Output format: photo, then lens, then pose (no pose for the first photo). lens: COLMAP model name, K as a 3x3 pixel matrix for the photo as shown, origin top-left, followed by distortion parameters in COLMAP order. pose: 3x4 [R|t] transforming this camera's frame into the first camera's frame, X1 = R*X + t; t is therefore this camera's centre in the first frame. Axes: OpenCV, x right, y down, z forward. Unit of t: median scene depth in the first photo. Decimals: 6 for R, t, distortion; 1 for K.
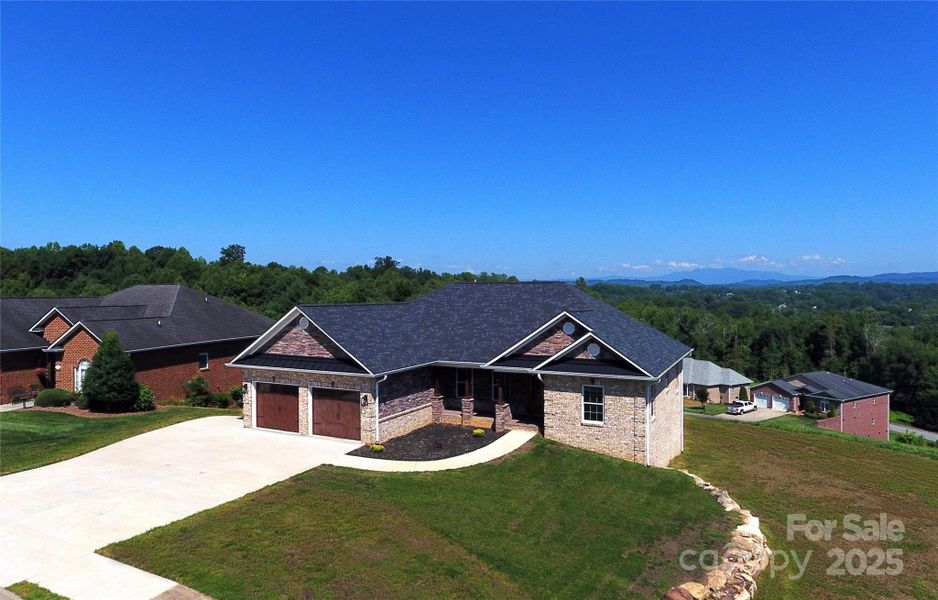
lens RADIAL K [[605.6, 0, 459.8], [0, 605.6, 300.3], [0, 0, 1]] dist [0.000160, -0.001677]
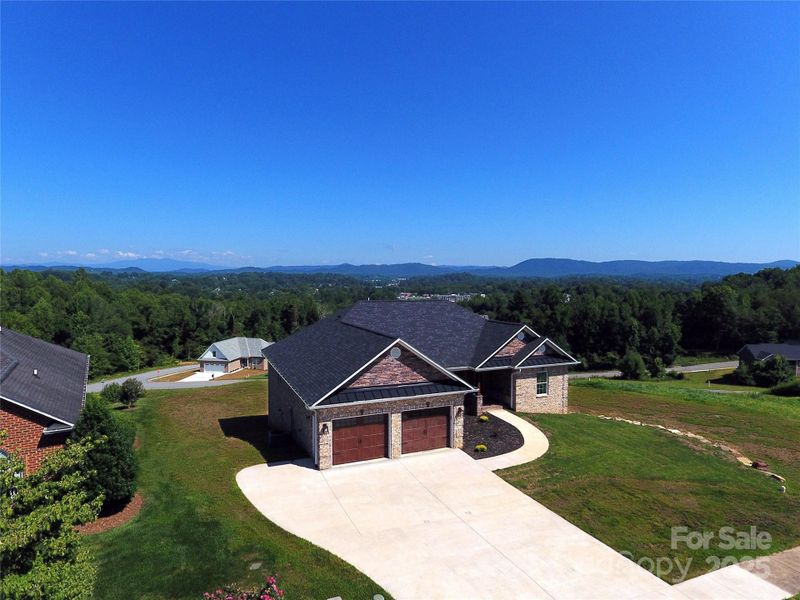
lens RADIAL K [[479.1, 0, 397.2], [0, 479.1, 297.9], [0, 0, 1]] dist [-0.001581, 0.001226]
pose [[0.634406, -0.028858, 0.772461, -0.890102], [0.006063, 0.999458, 0.032360, -0.084522], [-0.772976, -0.015846, 0.634237, 0.465567]]
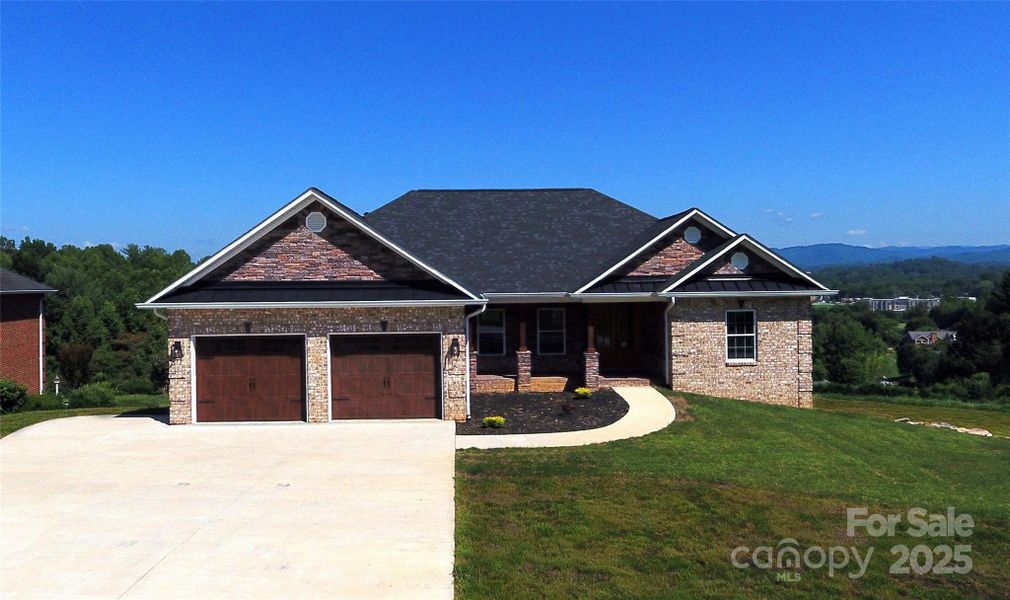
lens RADIAL K [[798.5, 0, 470.0], [0, 798.5, 272.3], [0, 0, 1]] dist [0.000054, 0.008224]
pose [[0.884475, -0.005093, 0.466559, -0.472929], [0.016676, 0.999647, -0.020700, 0.100966], [-0.466289, 0.026089, 0.884248, 0.276998]]
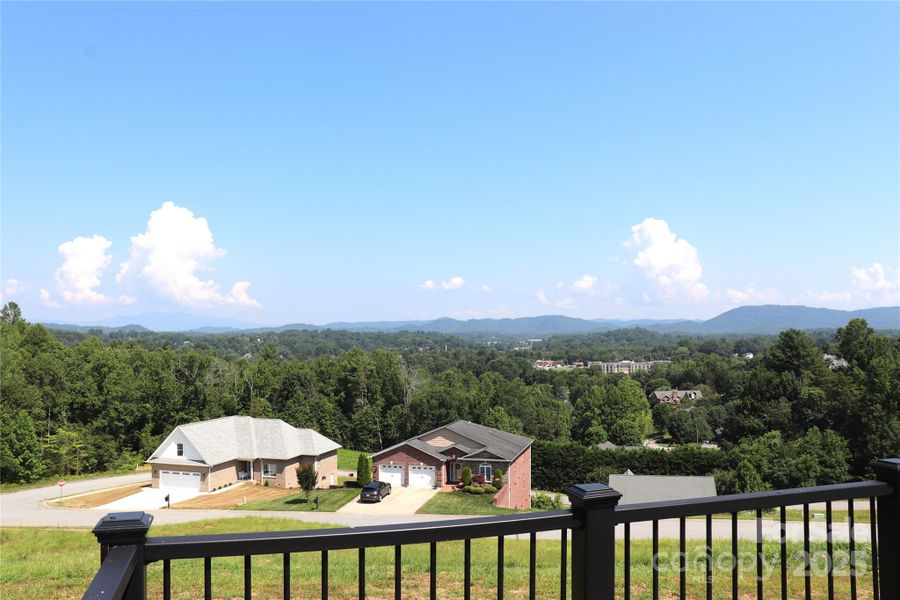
lens RADIAL K [[739.4, 0, 446.3], [0, 739.4, 299.4], [0, 0, 1]] dist [-0.166775, 0.142287]
pose [[0.710764, 0.041794, 0.702188, 0.017509], [0.010719, 0.997474, -0.070219, 0.142436], [-0.703349, 0.057436, 0.708520, 1.515643]]
